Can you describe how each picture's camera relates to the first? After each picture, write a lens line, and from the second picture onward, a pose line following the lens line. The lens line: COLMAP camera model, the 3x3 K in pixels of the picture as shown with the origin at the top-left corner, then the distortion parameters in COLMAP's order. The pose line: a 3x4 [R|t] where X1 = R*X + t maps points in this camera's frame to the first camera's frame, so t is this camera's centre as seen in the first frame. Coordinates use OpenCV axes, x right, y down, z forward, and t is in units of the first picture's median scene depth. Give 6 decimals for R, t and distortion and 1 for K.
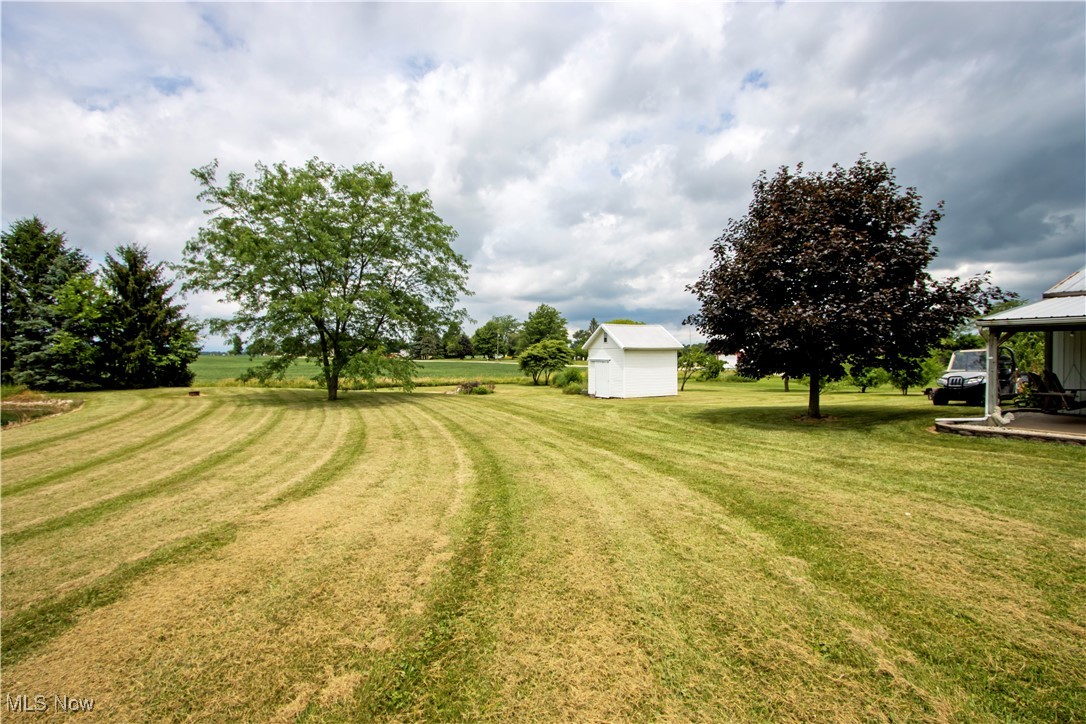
lens RADIAL K [[498.7, 0, 548.9], [0, 498.7, 360.6], [0, 0, 1]] dist [-0.018841, 0.003415]
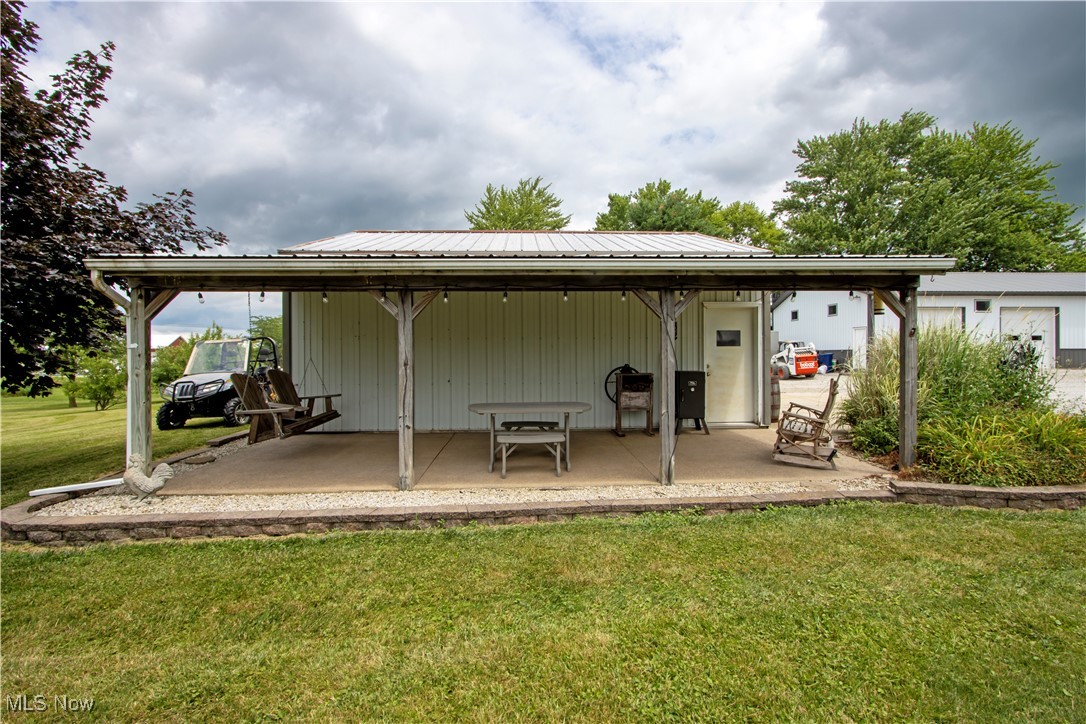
lens RADIAL K [[498.7, 0, 544.0], [0, 498.7, 361.9], [0, 0, 1]] dist [-0.018841, 0.003415]
pose [[0.408337, -0.003425, 0.912825, 0.503846], [0.006419, 0.999979, 0.000881, 0.009847], [-0.912809, 0.005500, 0.408351, 0.372235]]
